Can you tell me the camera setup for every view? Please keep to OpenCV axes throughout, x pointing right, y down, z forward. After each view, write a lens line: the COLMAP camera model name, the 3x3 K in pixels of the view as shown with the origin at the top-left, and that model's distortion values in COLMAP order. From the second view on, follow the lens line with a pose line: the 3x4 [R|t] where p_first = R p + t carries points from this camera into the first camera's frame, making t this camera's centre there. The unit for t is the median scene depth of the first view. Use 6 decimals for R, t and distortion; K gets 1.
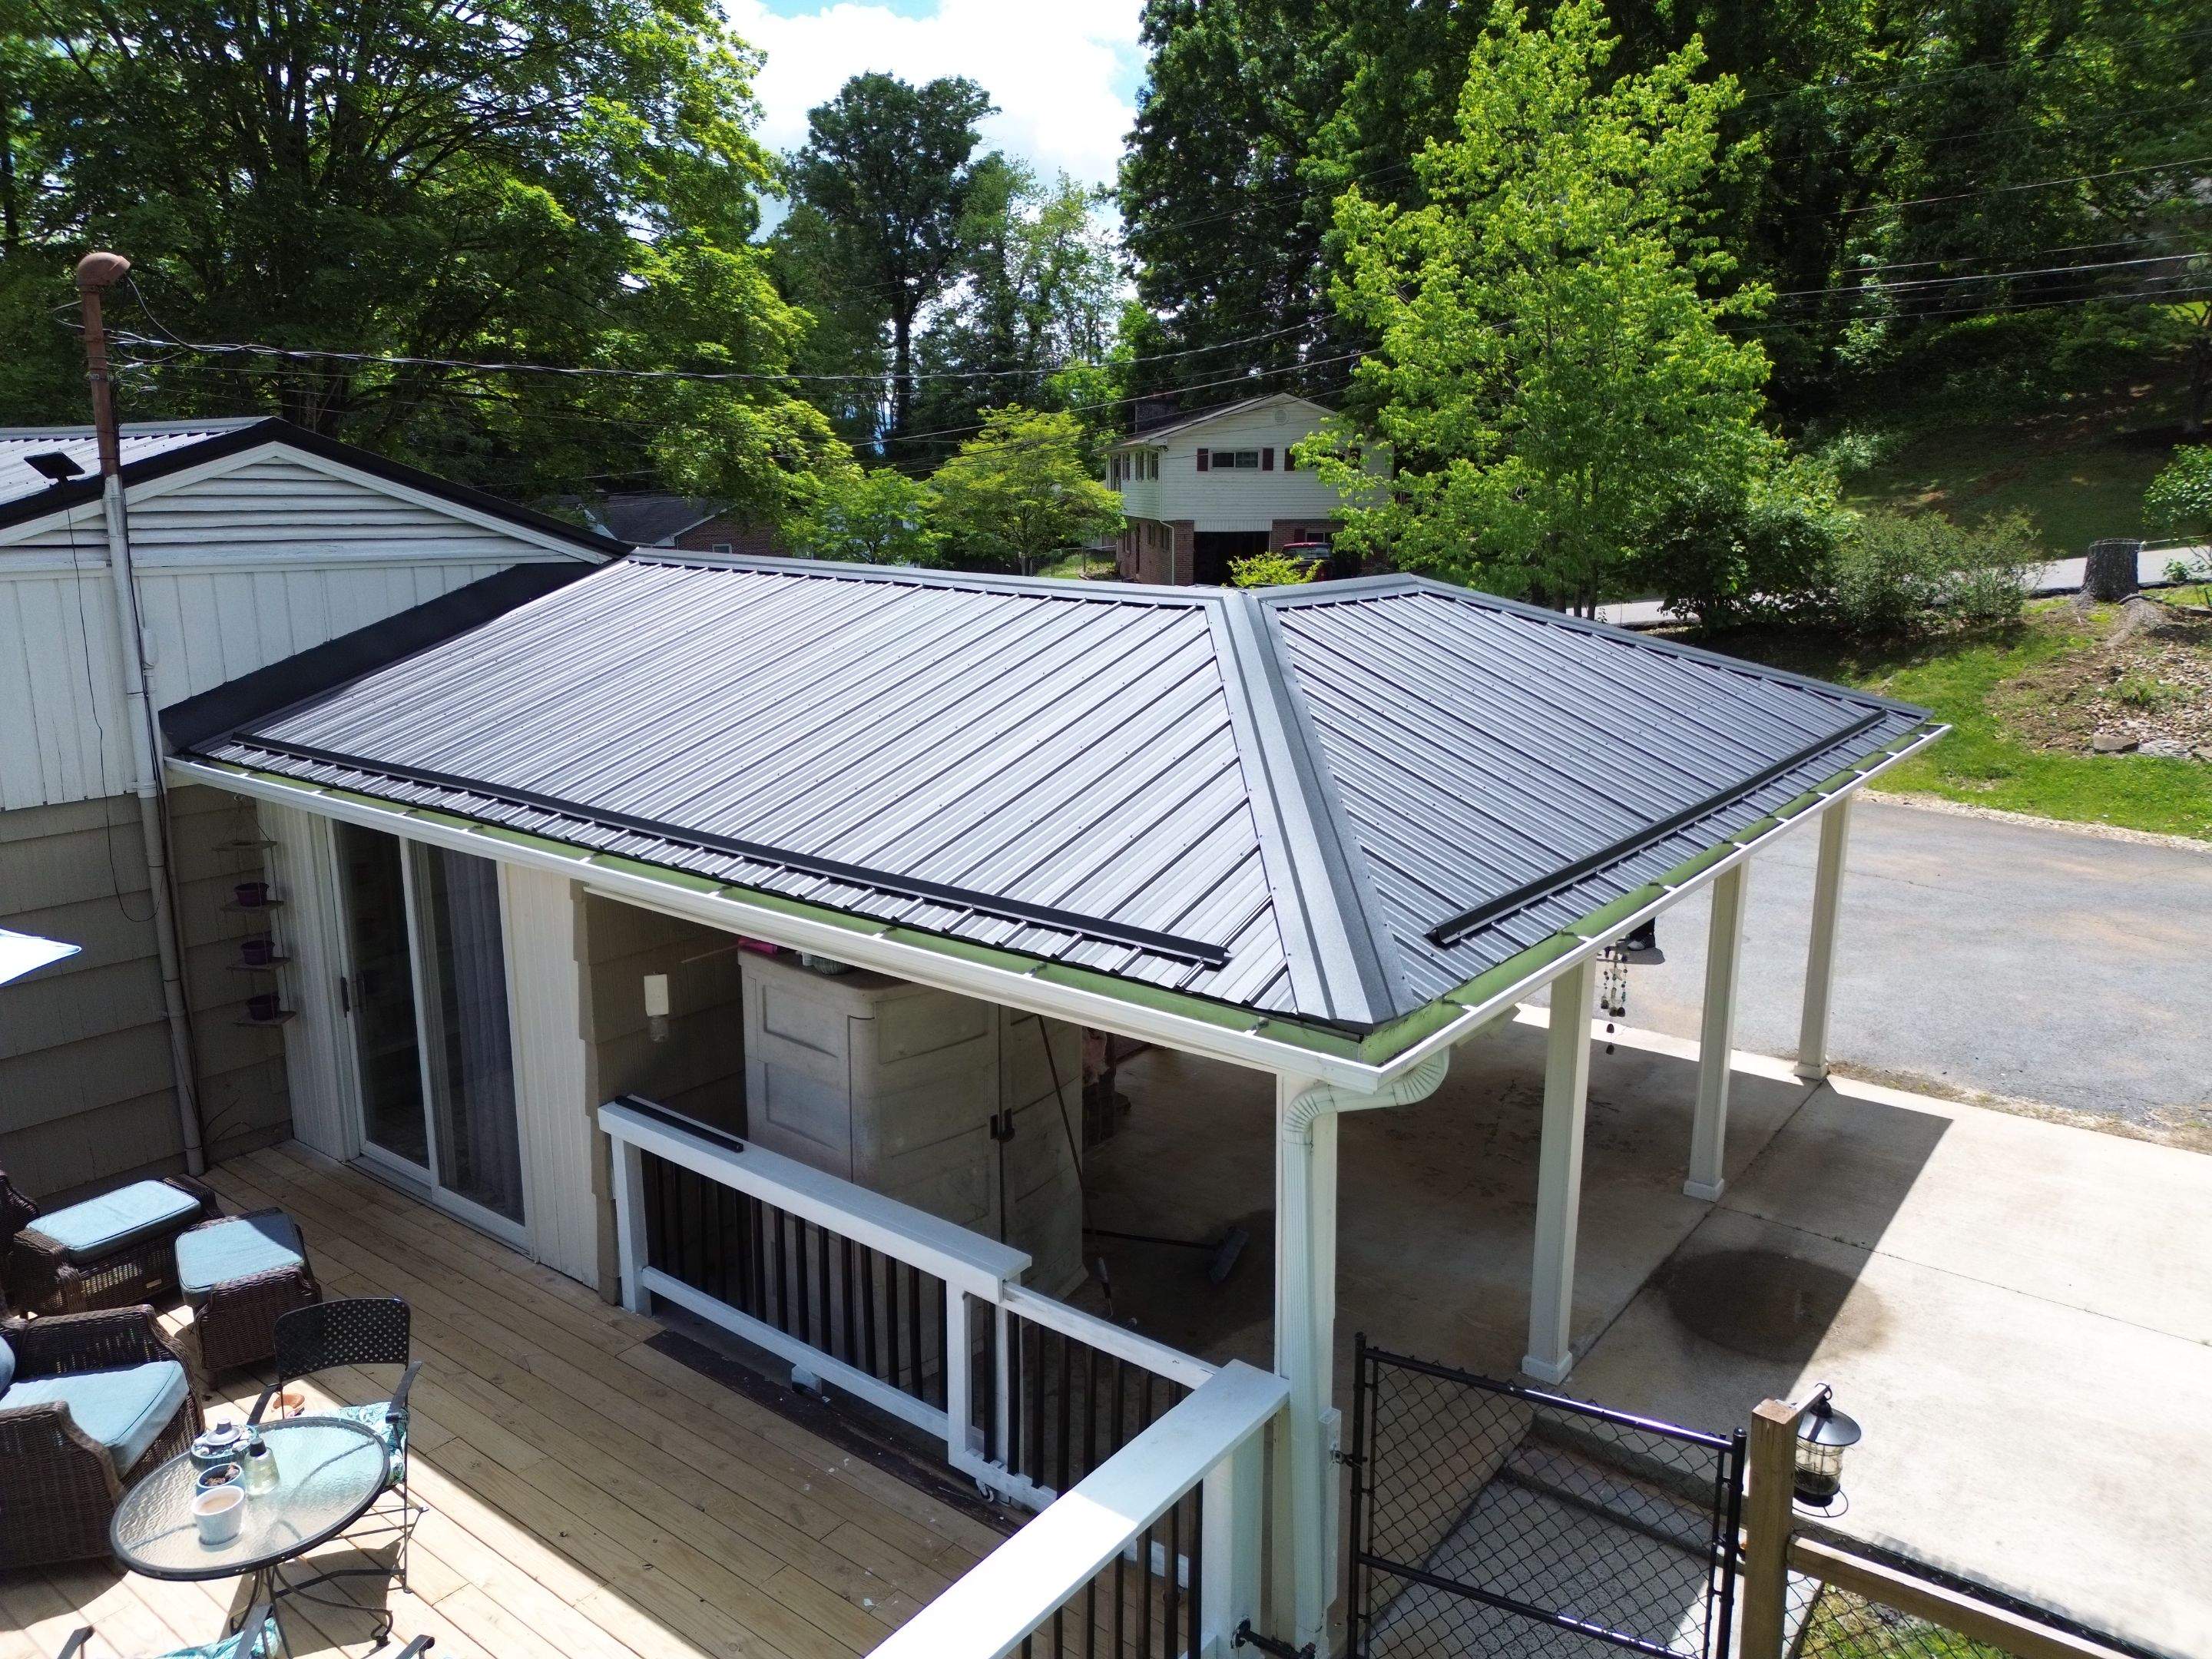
lens RADIAL K [[1543.0, 0, 1106.0], [0, 1543.0, 829.5], [0, 0, 1]] dist [0.054912, -0.058338]
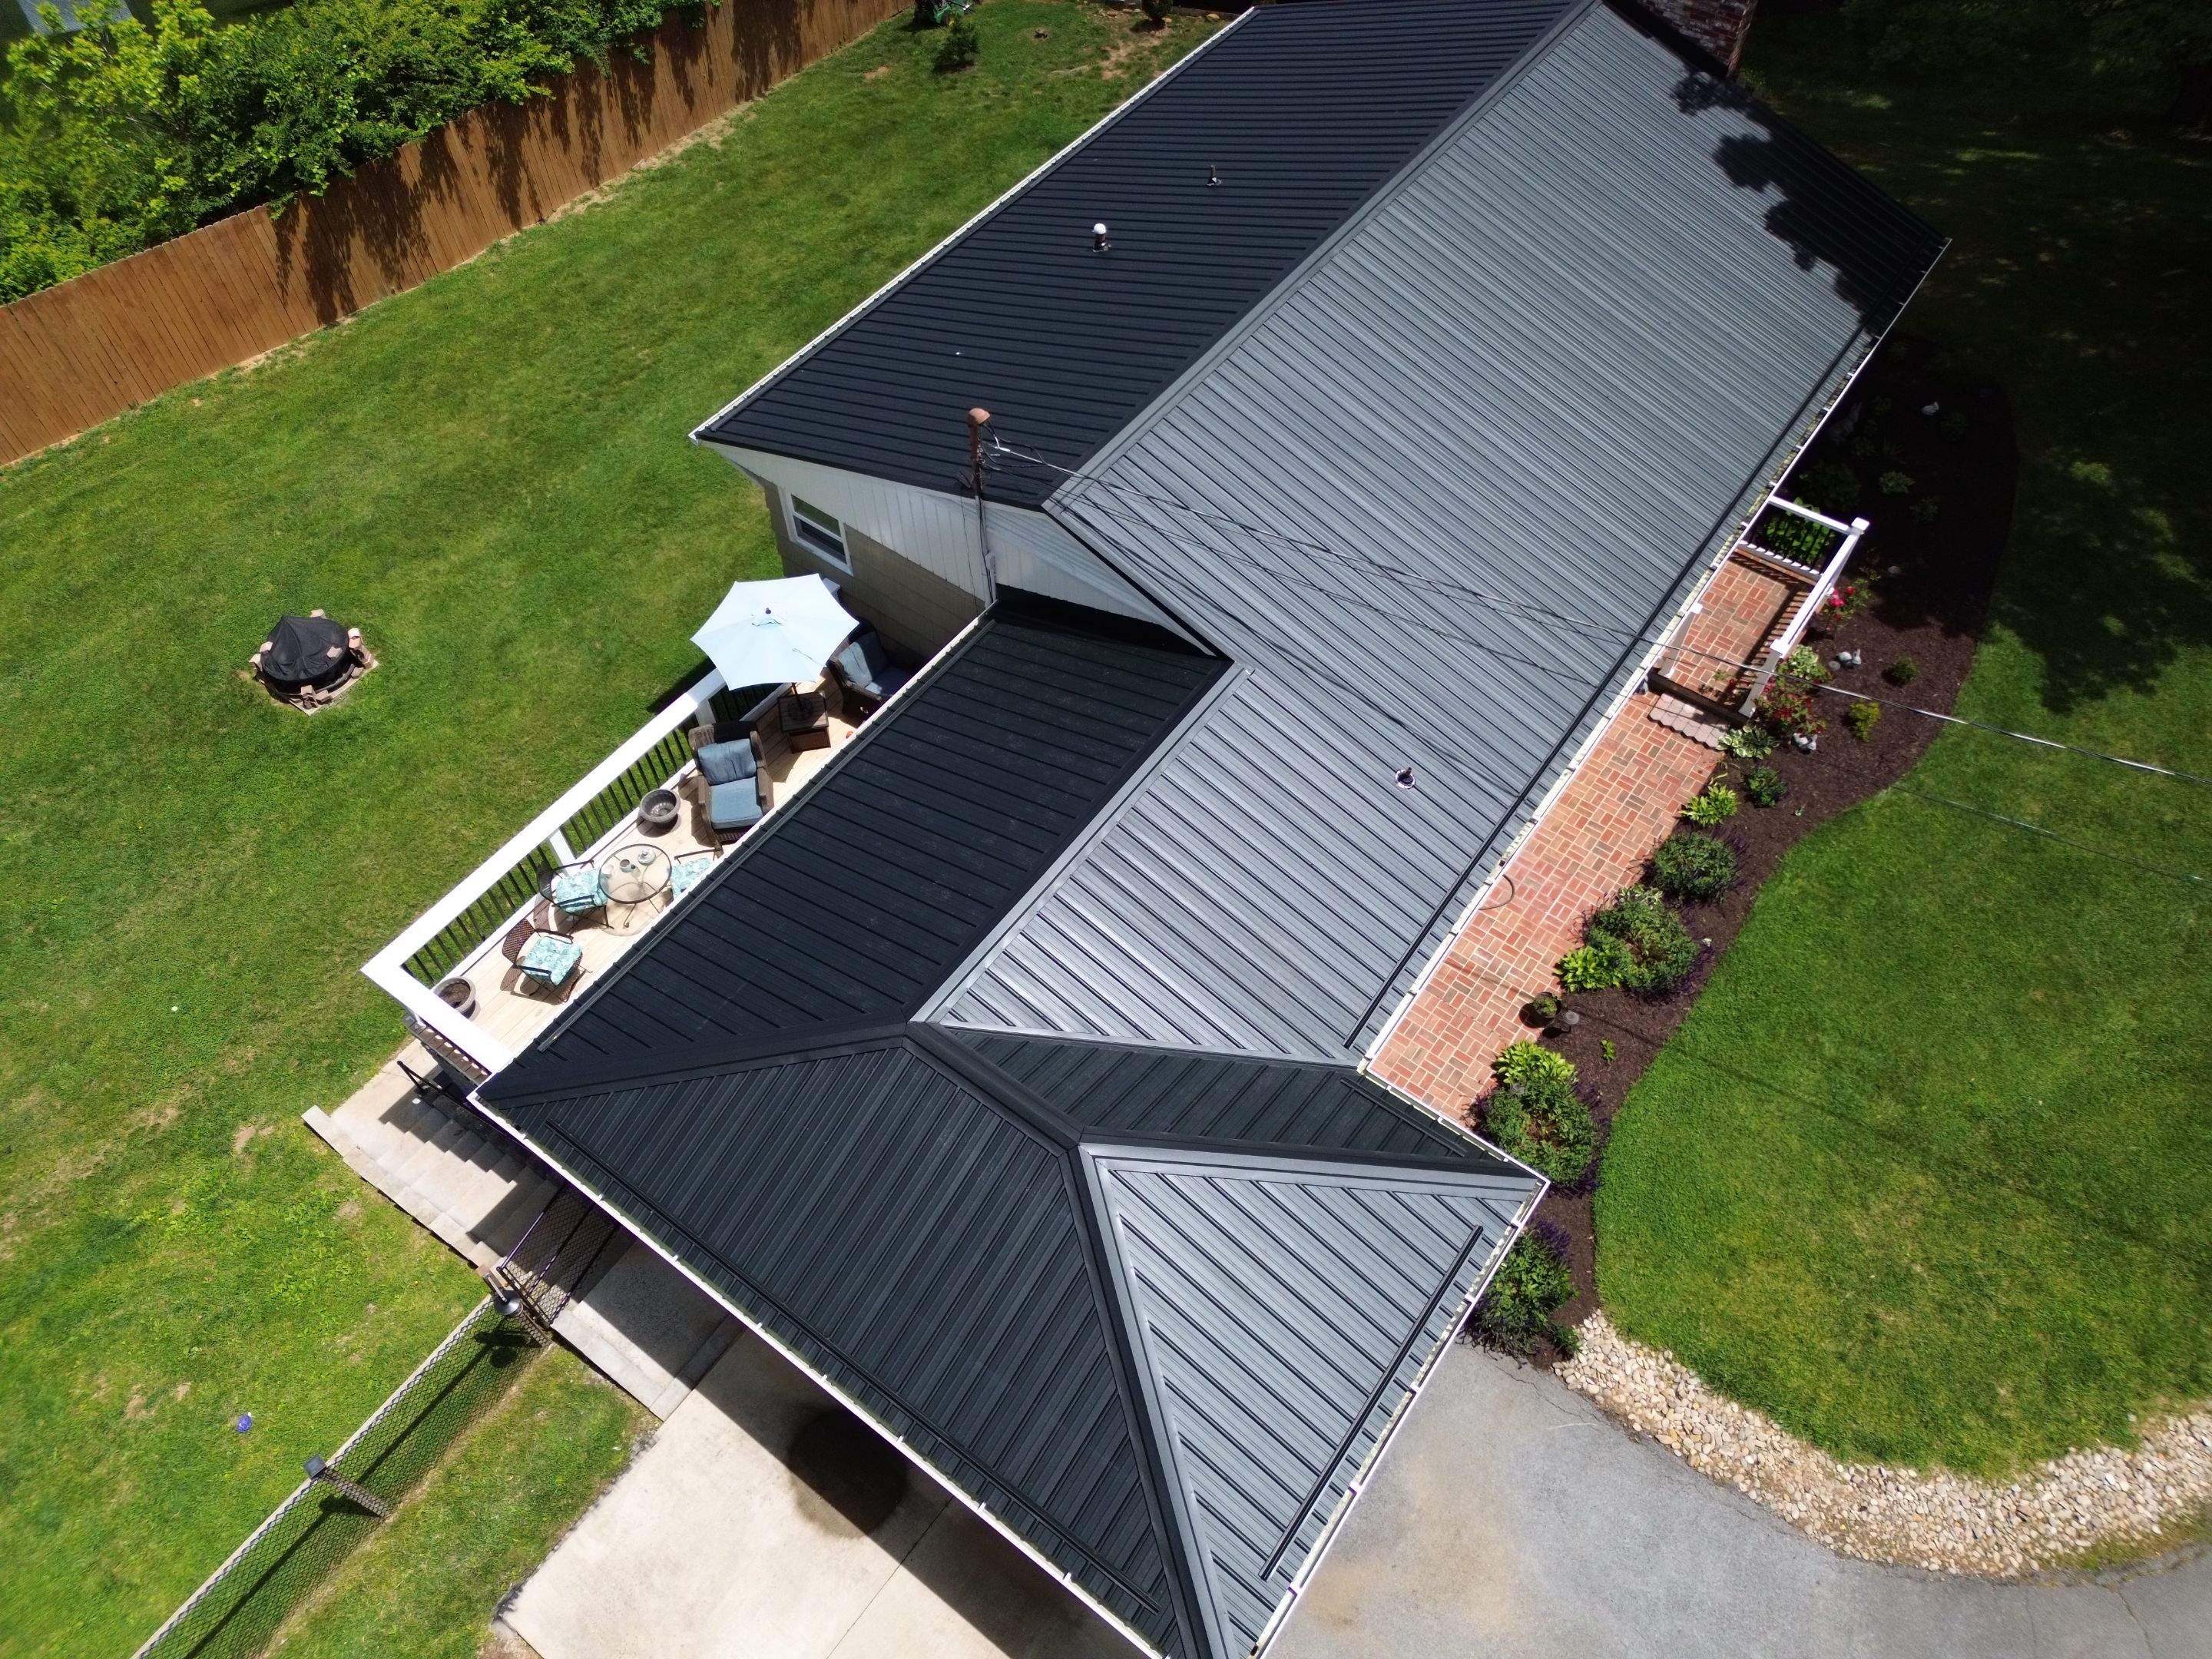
lens RADIAL K [[1543.0, 0, 1106.0], [0, 1543.0, 829.5], [0, 0, 1]] dist [0.054912, -0.058338]
pose [[0.010346, 0.806503, -0.591140, 0.281462], [-0.210053, 0.579734, 0.787265, -0.521559], [0.977635, 0.116026, 0.175406, 0.300903]]
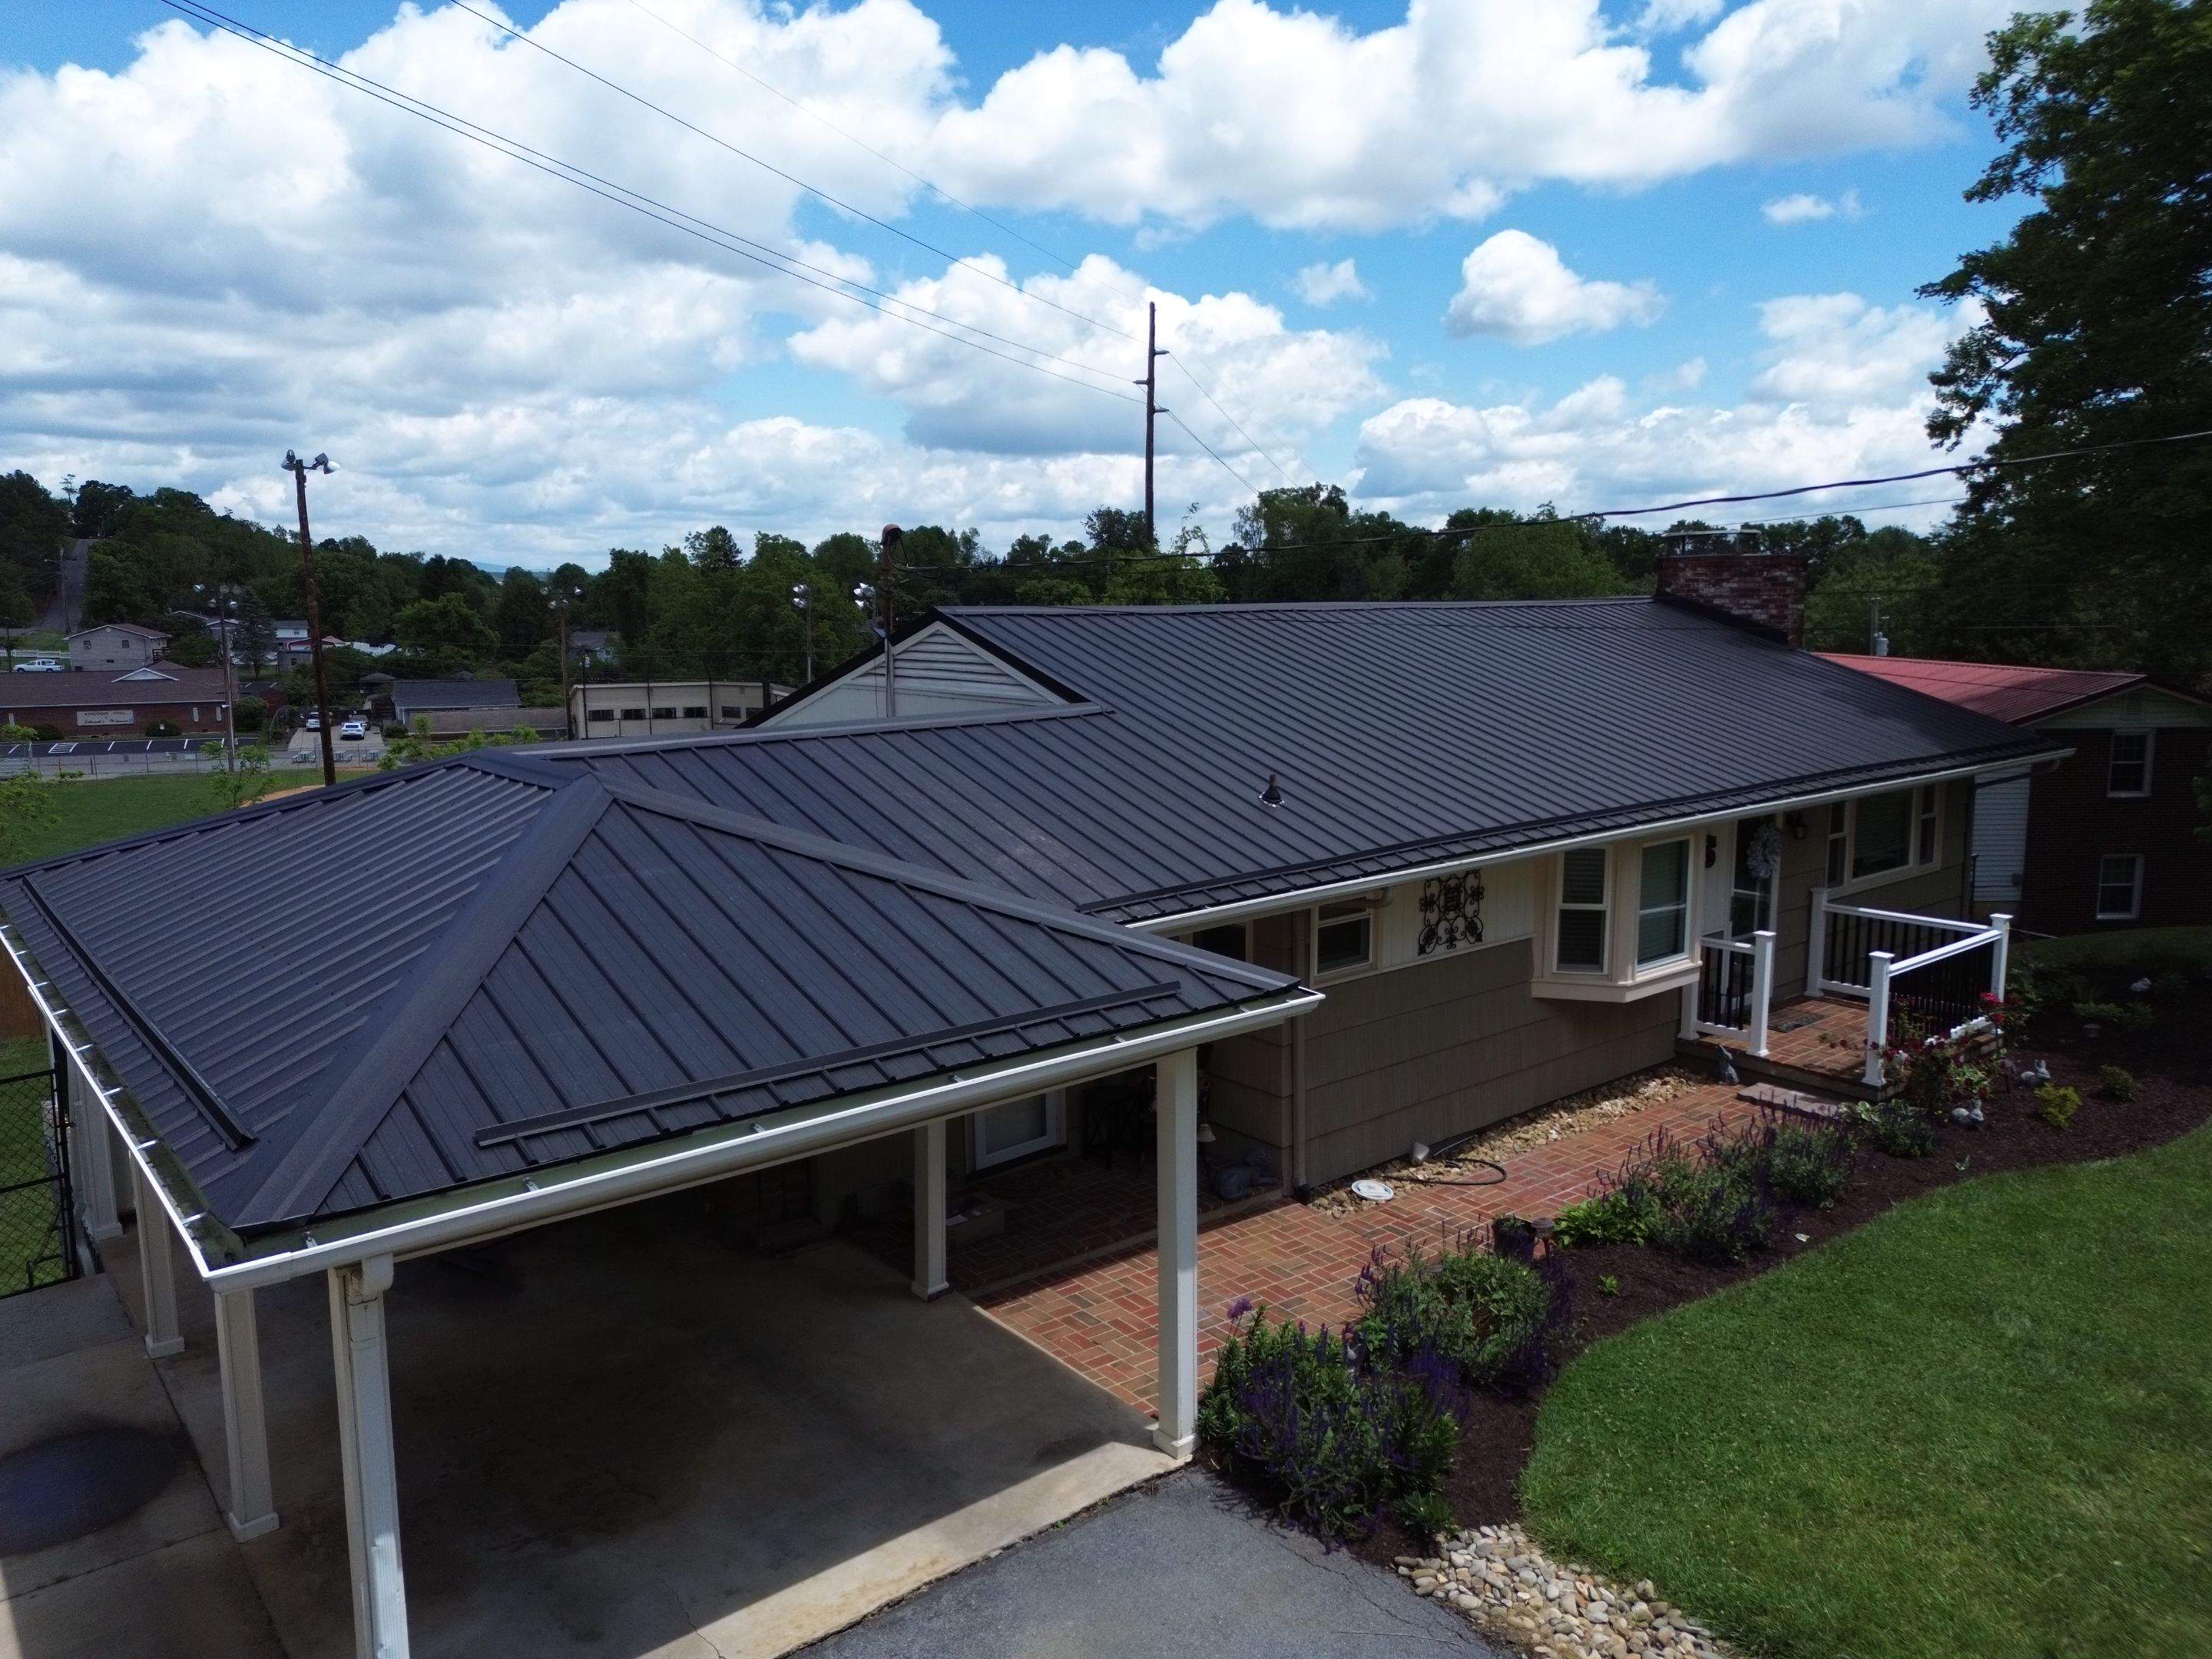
lens RADIAL K [[1543.0, 0, 1105.7], [0, 1543.0, 828.3], [0, 0, 1]] dist [0.062110, -0.056227]
pose [[-0.232482, 0.138023, -0.962757, 0.375265], [-0.207669, 0.960007, 0.187776, -0.139943], [0.950172, 0.243589, -0.194521, 0.572596]]
